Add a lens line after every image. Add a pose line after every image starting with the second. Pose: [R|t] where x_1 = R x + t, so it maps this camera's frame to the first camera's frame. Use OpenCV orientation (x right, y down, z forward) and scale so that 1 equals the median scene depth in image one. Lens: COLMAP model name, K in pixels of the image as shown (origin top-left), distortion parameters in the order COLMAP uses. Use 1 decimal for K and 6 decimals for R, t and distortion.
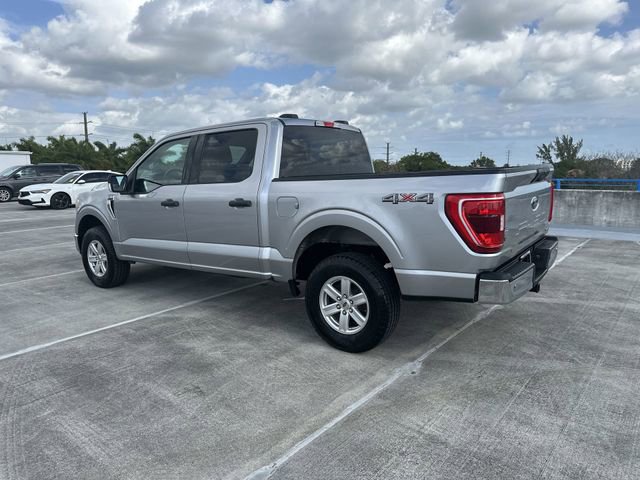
lens RADIAL K [[462.6, 0, 313.0], [0, 462.6, 243.5], [0, 0, 1]] dist [0.059304, -0.081885]
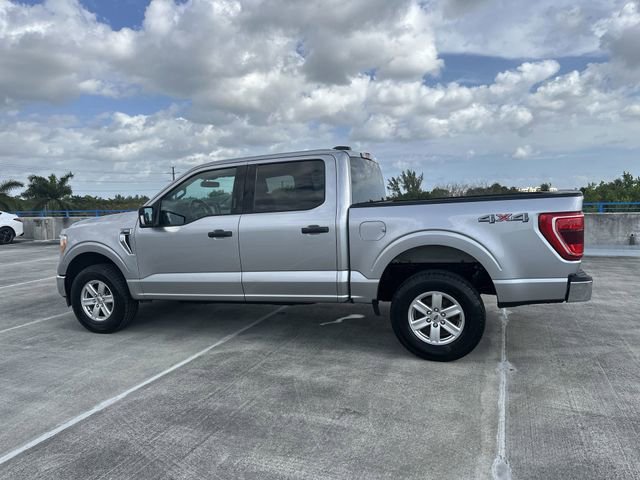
lens RADIAL K [[462.7, 0, 323.3], [0, 462.7, 241.5], [0, 0, 1]] dist [0.044200, -0.062471]
pose [[0.950316, -0.042078, 0.308431, -0.470439], [0.064115, 0.996036, -0.061662, 0.003087], [-0.304614, 0.078373, 0.949246, 0.020957]]
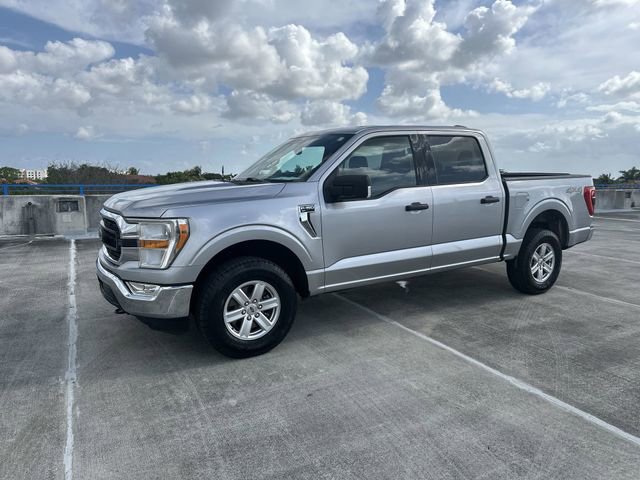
lens RADIAL K [[459.6, 0, 332.9], [0, 459.6, 240.8], [0, 0, 1]] dist [0.057902, -0.076873]
pose [[0.344428, -0.113889, 0.931879, -1.434019], [0.137676, 0.988010, 0.069863, -0.125904], [-0.928663, 0.104235, 0.355978, 0.989470]]
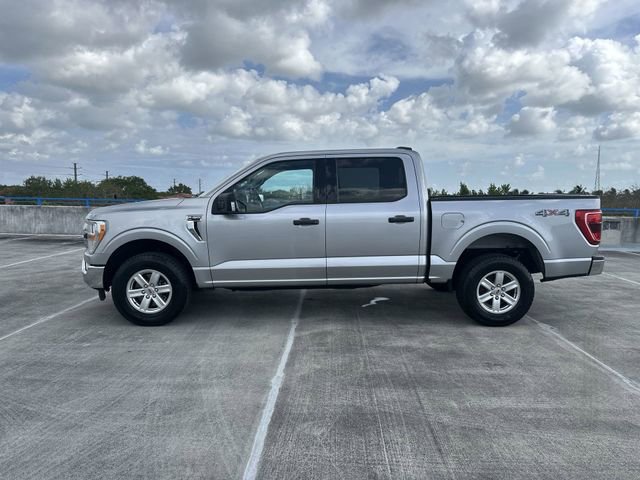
lens RADIAL K [[464.6, 0, 326.9], [0, 464.6, 239.8], [0, 0, 1]] dist [0.046091, -0.075285]
pose [[0.774000, -0.035440, 0.632193, -1.083112], [0.075470, 0.996478, -0.036538, -0.007364], [-0.628672, 0.075992, 0.773949, 0.215834]]
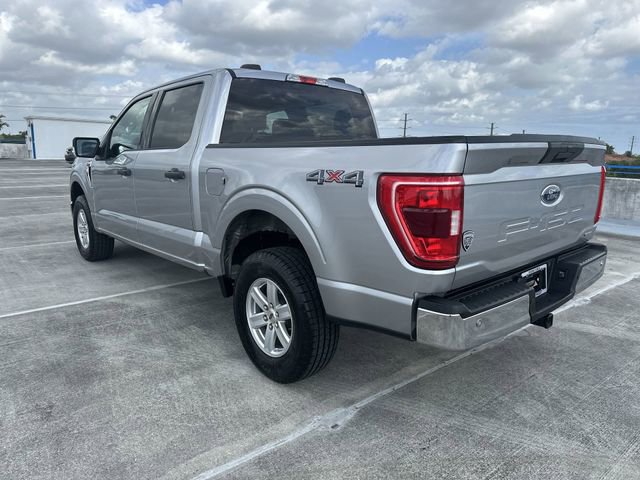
lens RADIAL K [[462.1, 0, 317.1], [0, 462.1, 239.2], [0, 0, 1]] dist [0.048213, -0.069365]
pose [[0.979500, 0.073824, -0.187427, 0.248484], [-0.066990, 0.996846, 0.042549, -0.026549], [0.189977, -0.029121, 0.981357, 0.259340]]
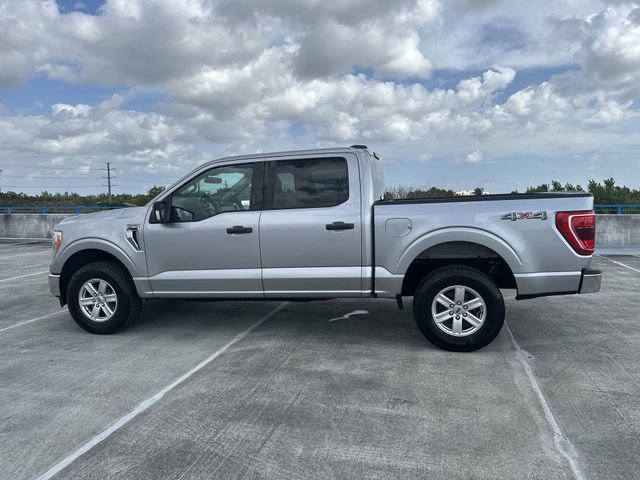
lens RADIAL K [[462.8, 0, 325.9], [0, 462.8, 239.1], [0, 0, 1]] dist [0.049955, -0.078193]
pose [[0.901597, -0.037512, 0.430947, -0.657435], [0.069576, 0.995838, -0.058879, 0.000632], [-0.426945, 0.083068, 0.900454, 0.075292]]
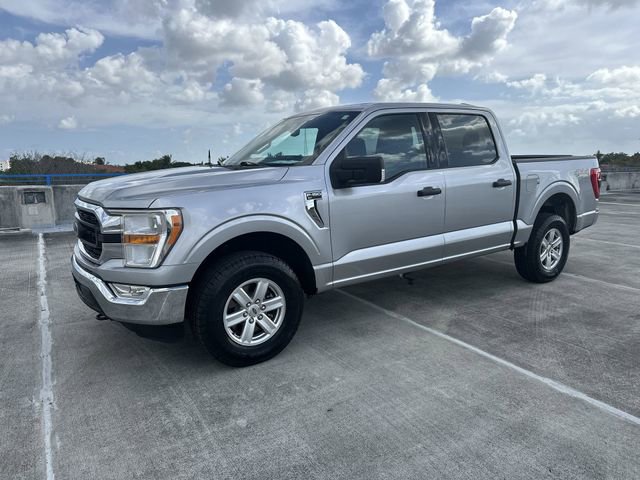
lens RADIAL K [[459.1, 0, 325.8], [0, 459.1, 237.0], [0, 0, 1]] dist [0.048493, -0.059944]
pose [[0.300741, -0.137182, 0.943788, -1.358063], [0.152470, 0.983788, 0.094411, -0.133301], [-0.941439, 0.115506, 0.316782, 1.089005]]
